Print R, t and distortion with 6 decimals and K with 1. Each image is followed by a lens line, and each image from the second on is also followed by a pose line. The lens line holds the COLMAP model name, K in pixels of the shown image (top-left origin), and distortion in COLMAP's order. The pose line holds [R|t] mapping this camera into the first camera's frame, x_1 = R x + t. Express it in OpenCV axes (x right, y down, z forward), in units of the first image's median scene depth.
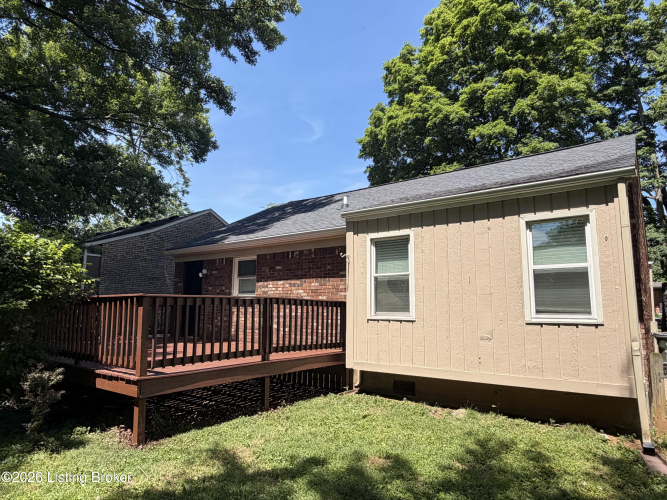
lens RADIAL K [[423.5, 0, 332.7], [0, 423.5, 252.0], [0, 0, 1]] dist [0.007877, 0.000525]
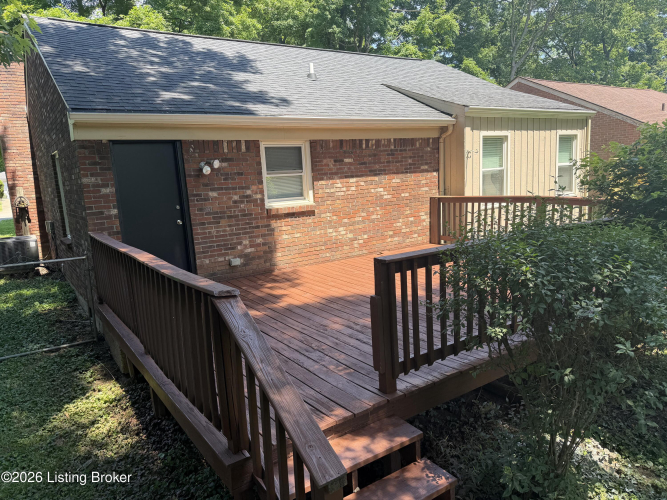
lens RADIAL K [[470.0, 0, 332.9], [0, 470.0, 249.1], [0, 0, 1]] dist [0.034371, -0.001527]
pose [[0.321779, -0.171293, 0.931191, -0.976021], [-0.062729, 0.977481, 0.201484, 0.025562], [-0.944735, -0.123246, 0.303788, 0.779518]]
